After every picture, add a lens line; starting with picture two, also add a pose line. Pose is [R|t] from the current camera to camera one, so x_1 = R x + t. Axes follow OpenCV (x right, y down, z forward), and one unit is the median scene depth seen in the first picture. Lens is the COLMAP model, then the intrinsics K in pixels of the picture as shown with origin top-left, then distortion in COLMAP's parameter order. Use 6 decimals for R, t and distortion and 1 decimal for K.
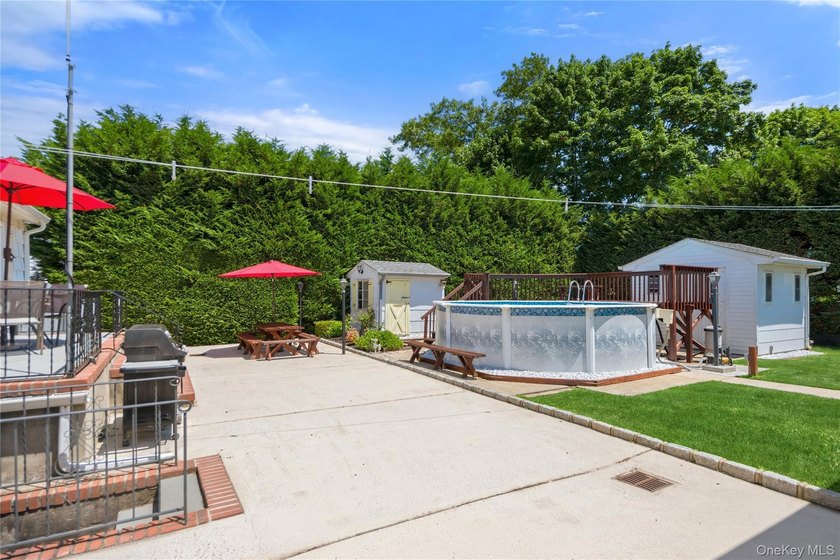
lens RADIAL K [[417.5, 0, 418.0], [0, 417.5, 275.5], [0, 0, 1]] dist [-0.004250, -0.000125]
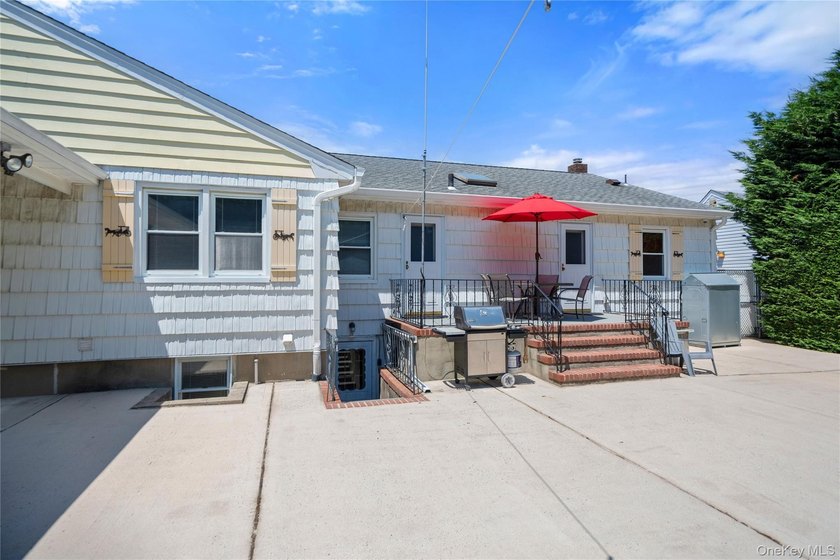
lens RADIAL K [[417.5, 0, 418.0], [0, 417.5, 275.5], [0, 0, 1]] dist [-0.004250, -0.000125]
pose [[-0.206579, -0.019027, -0.978245, 0.557338], [0.038264, 0.998889, -0.027509, 0.039039], [0.977681, -0.043114, -0.205622, 0.818168]]
